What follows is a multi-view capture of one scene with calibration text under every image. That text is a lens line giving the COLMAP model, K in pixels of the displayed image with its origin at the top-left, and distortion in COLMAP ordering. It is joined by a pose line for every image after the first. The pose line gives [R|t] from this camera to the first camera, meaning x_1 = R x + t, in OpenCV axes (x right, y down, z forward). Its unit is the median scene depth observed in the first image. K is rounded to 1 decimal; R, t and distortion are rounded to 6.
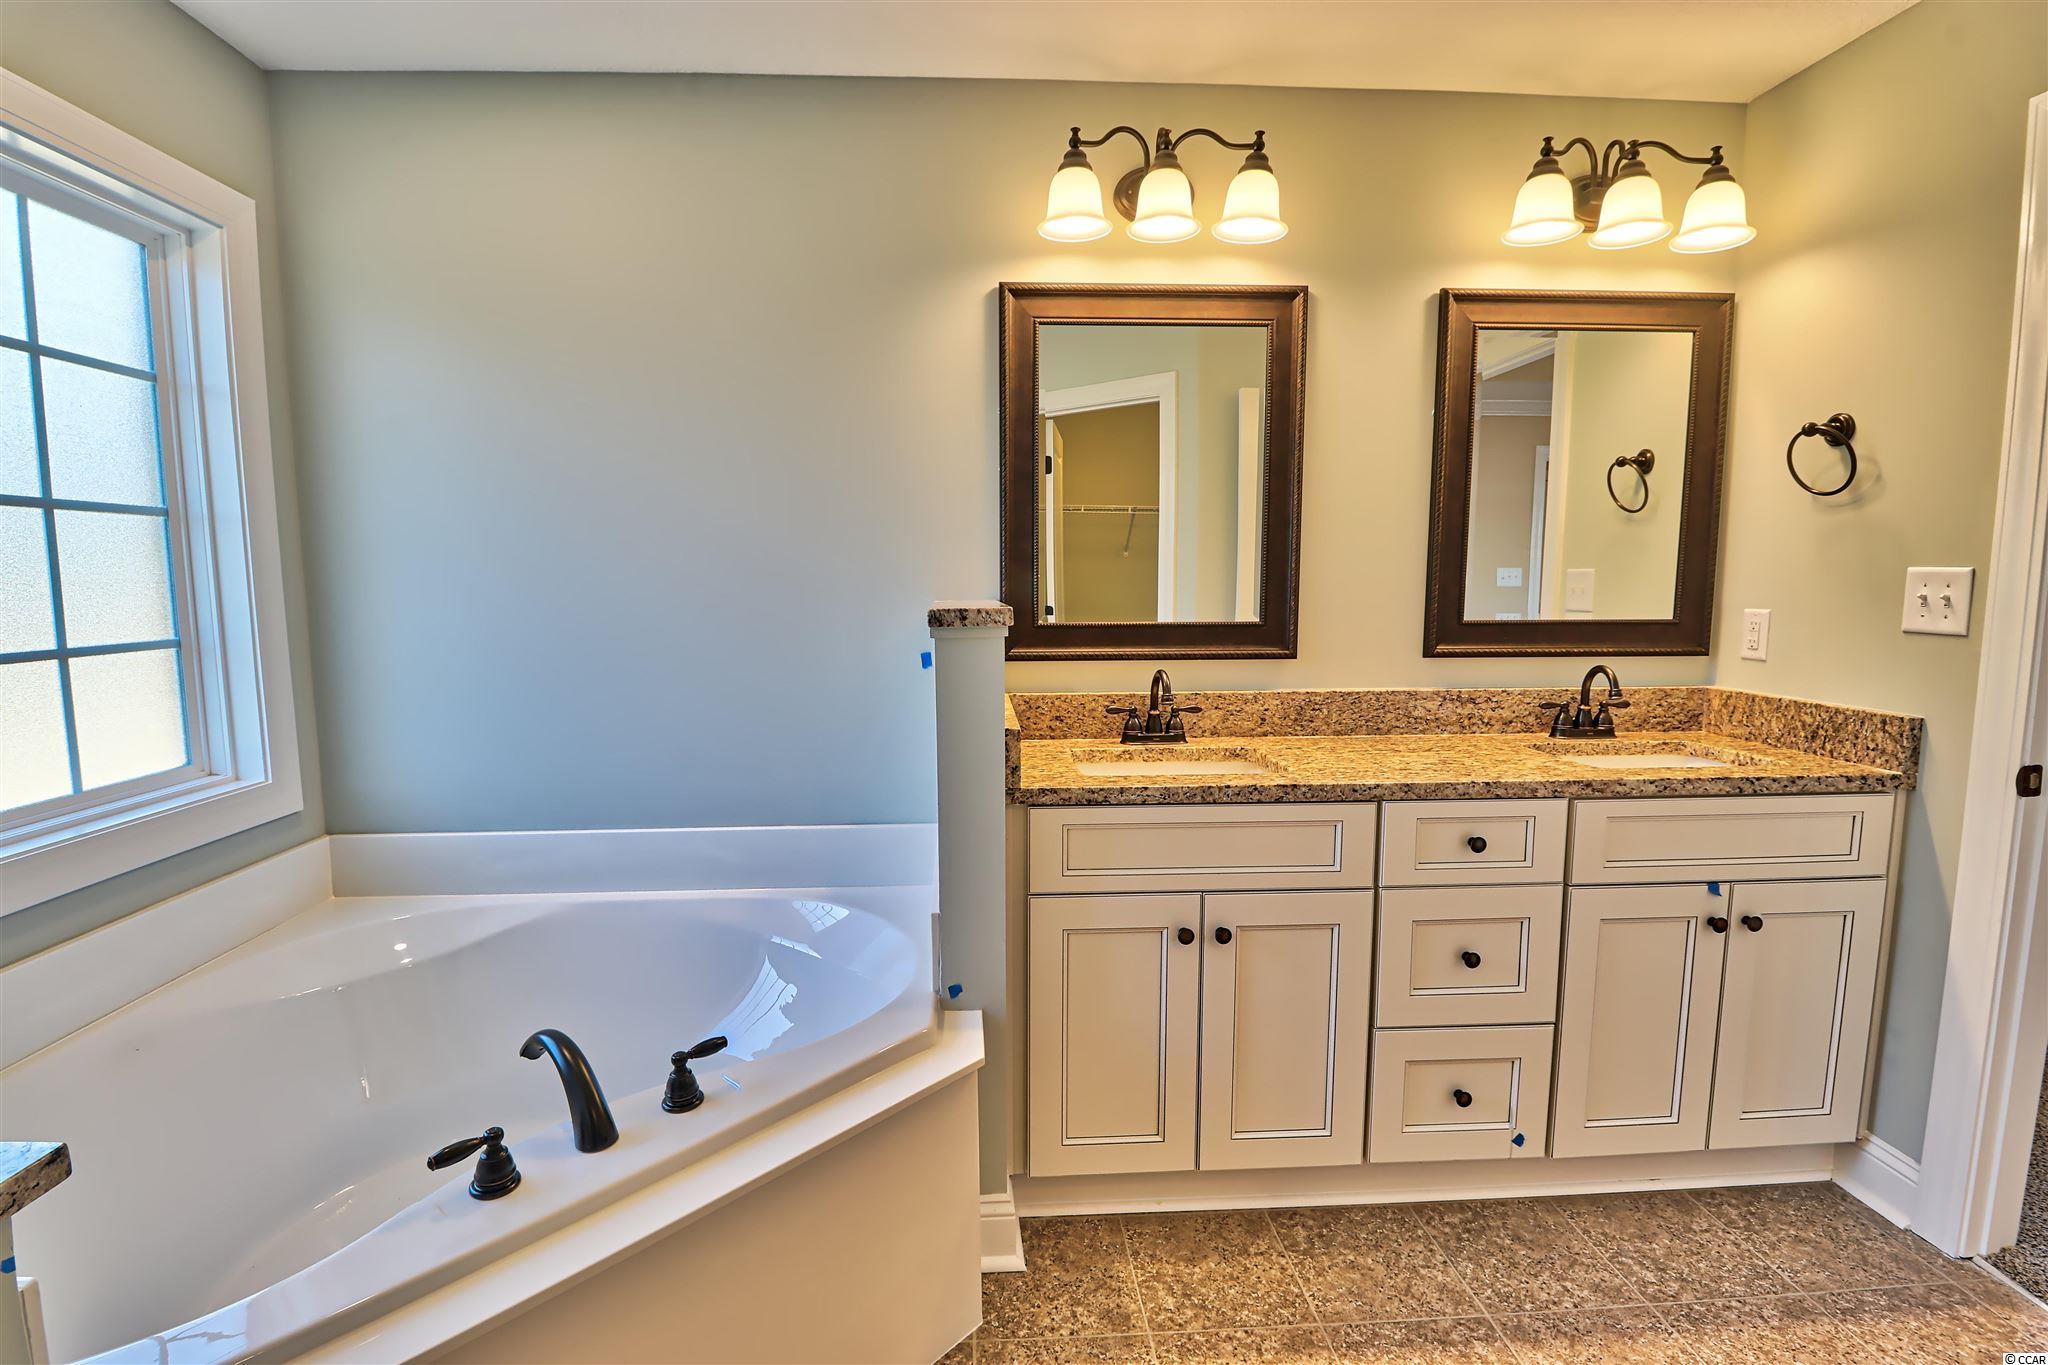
lens RADIAL K [[948.9, 0, 1024.3], [0, 948.9, 679.6], [0, 0, 1]] dist [-0.003456, -0.003548]
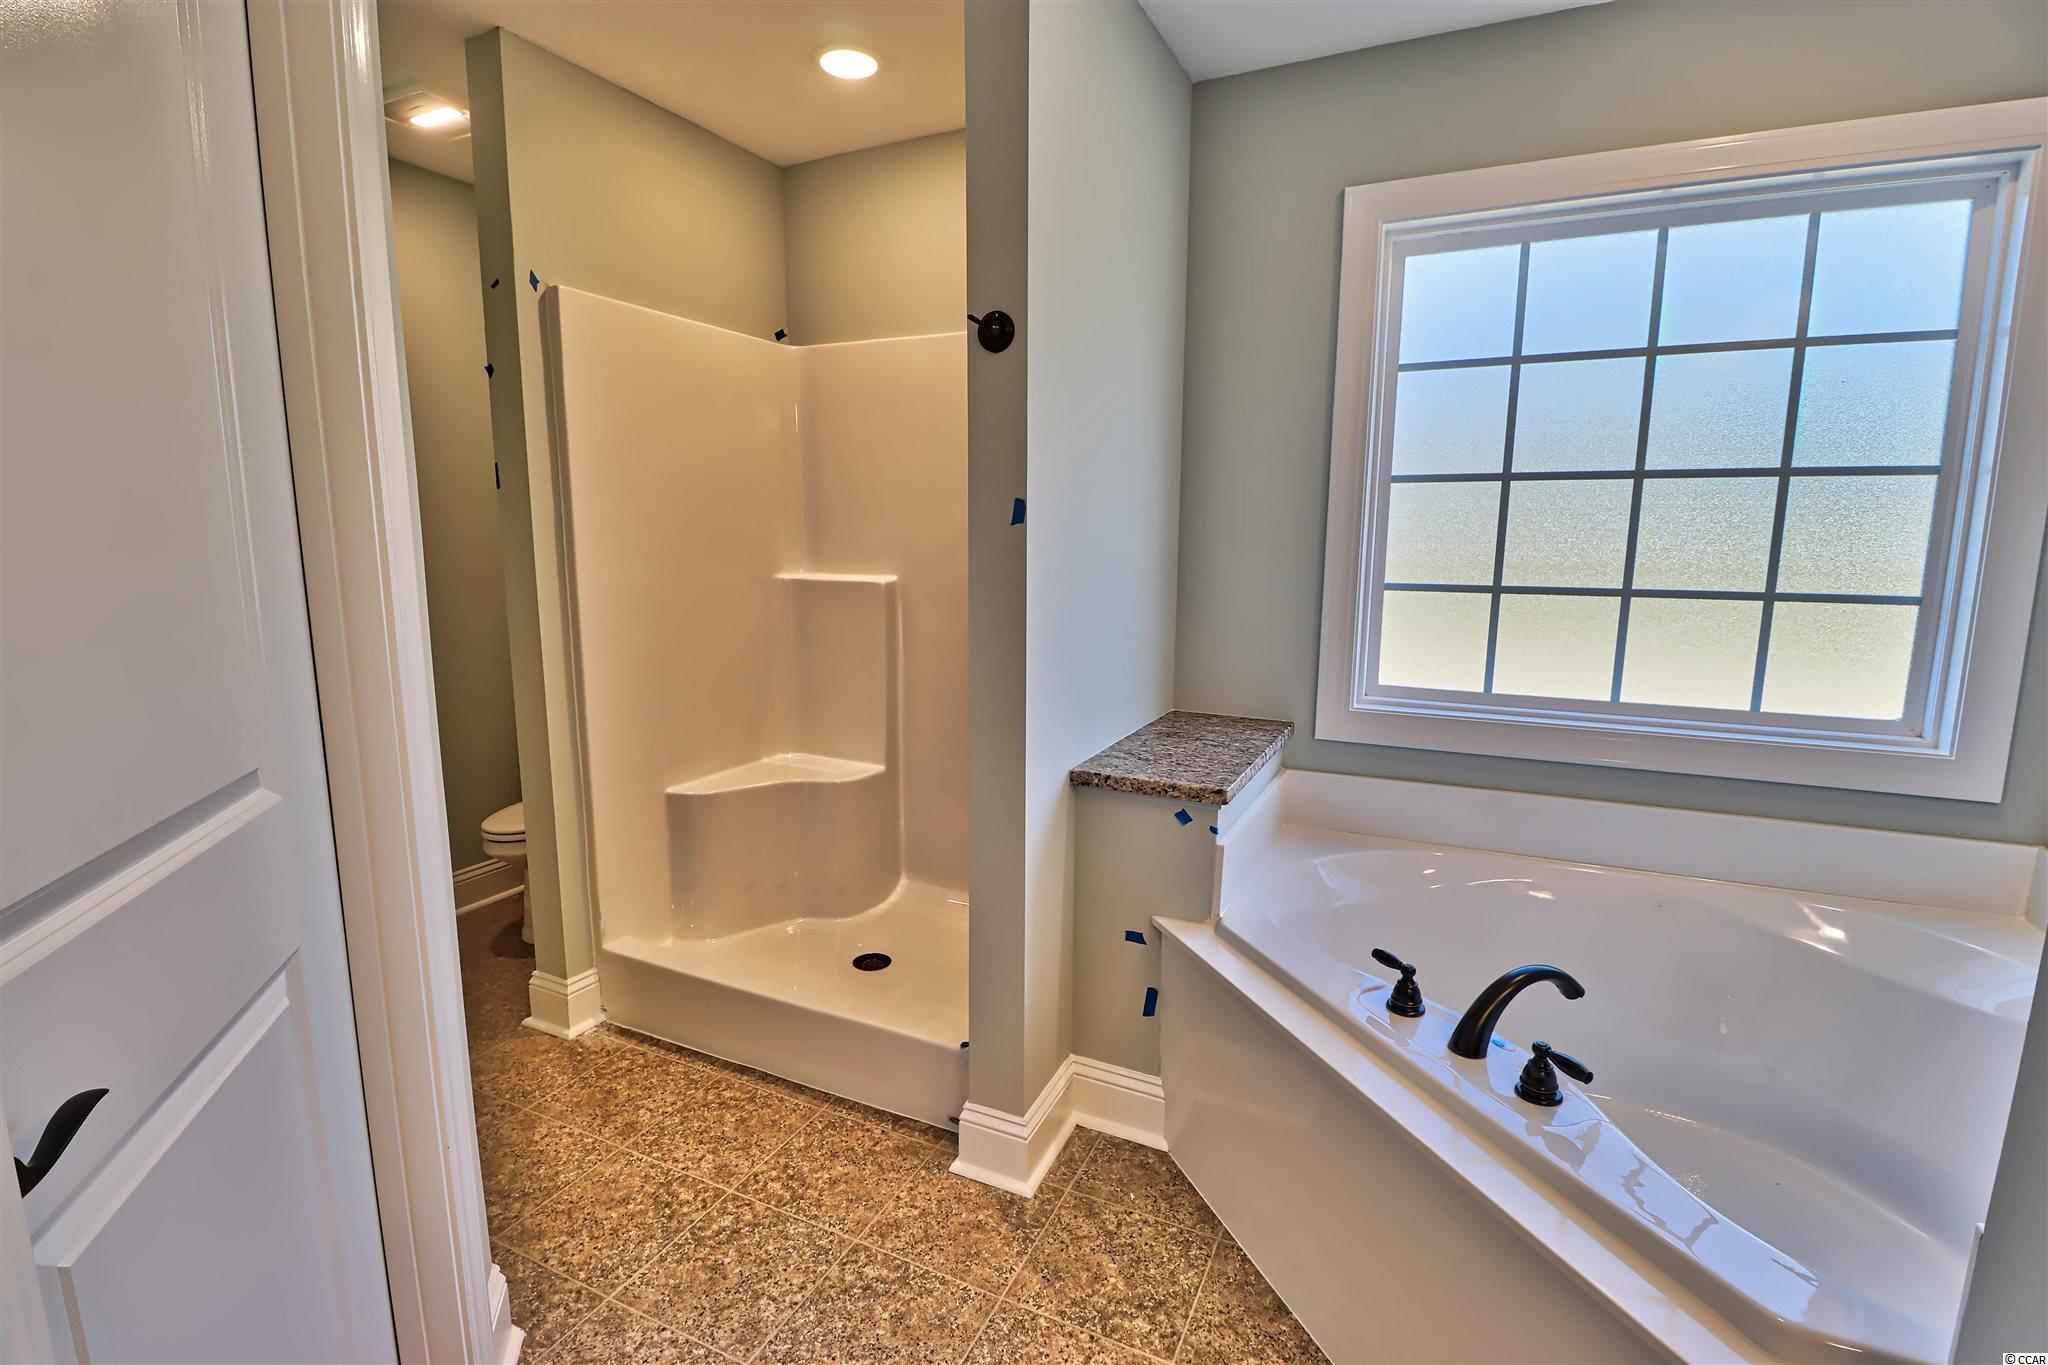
lens RADIAL K [[948.9, 0, 1024.5], [0, 948.9, 685.4], [0, 0, 1]] dist [-0.003456, -0.003548]
pose [[-0.503912, 0.157764, -0.849225, 0.853679], [-0.040802, 0.977733, 0.205849, -0.182532], [0.862791, 0.138380, -0.486254, 1.579669]]
